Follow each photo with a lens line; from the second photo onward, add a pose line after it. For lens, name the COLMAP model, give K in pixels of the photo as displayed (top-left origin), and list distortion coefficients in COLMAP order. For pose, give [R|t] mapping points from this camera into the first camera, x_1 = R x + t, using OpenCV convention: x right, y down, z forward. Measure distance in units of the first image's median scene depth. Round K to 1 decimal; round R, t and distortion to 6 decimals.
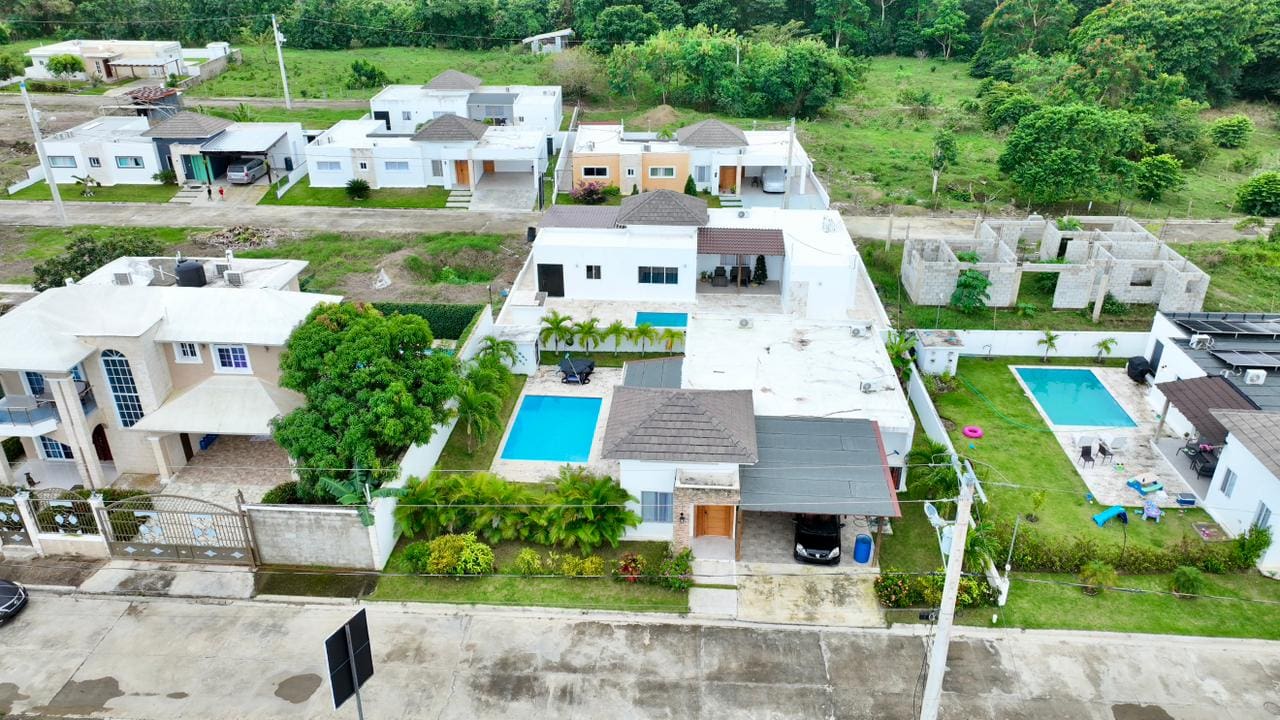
lens RADIAL K [[905.5, 0, 640.0], [0, 905.5, 360.0], [0, 0, 1]] dist [0.002897, 0.003267]
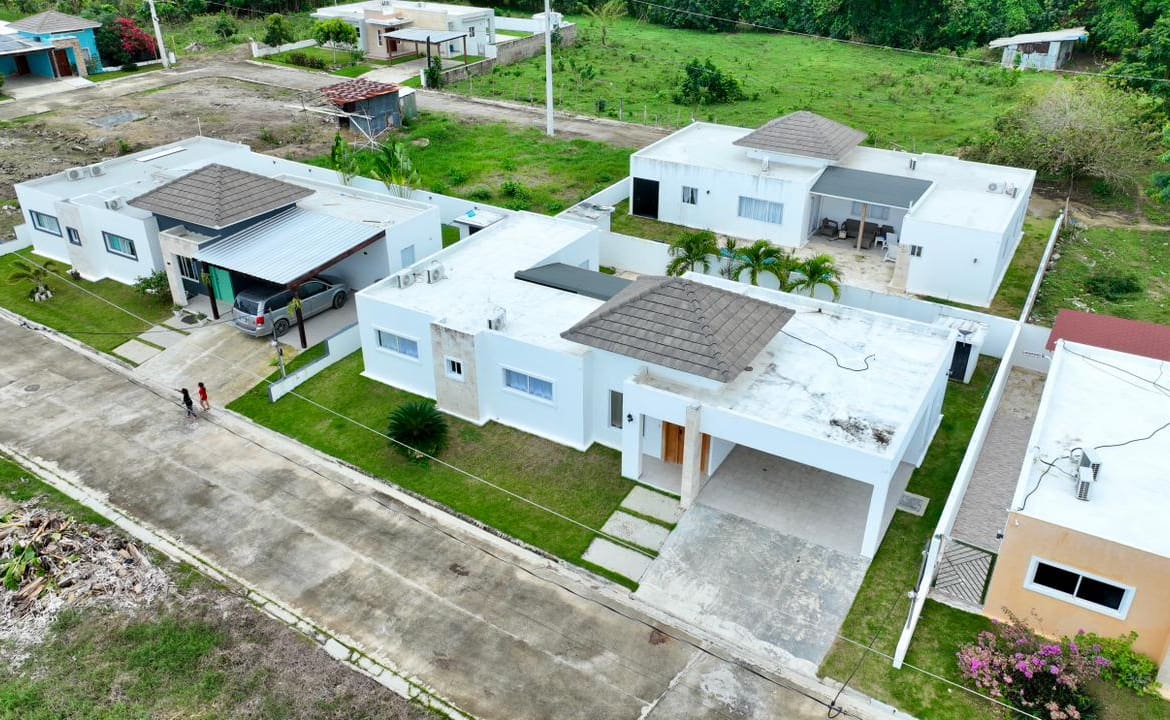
lens RADIAL K [[888.3, 0, 585.0], [0, 888.3, 360.0], [0, 0, 1]] dist [0.003182, 0.002848]
pose [[0.855495, 0.247890, -0.454620, -0.049197], [-0.230062, 0.968511, 0.095172, -0.181425], [0.463897, 0.023172, 0.885586, 0.451696]]
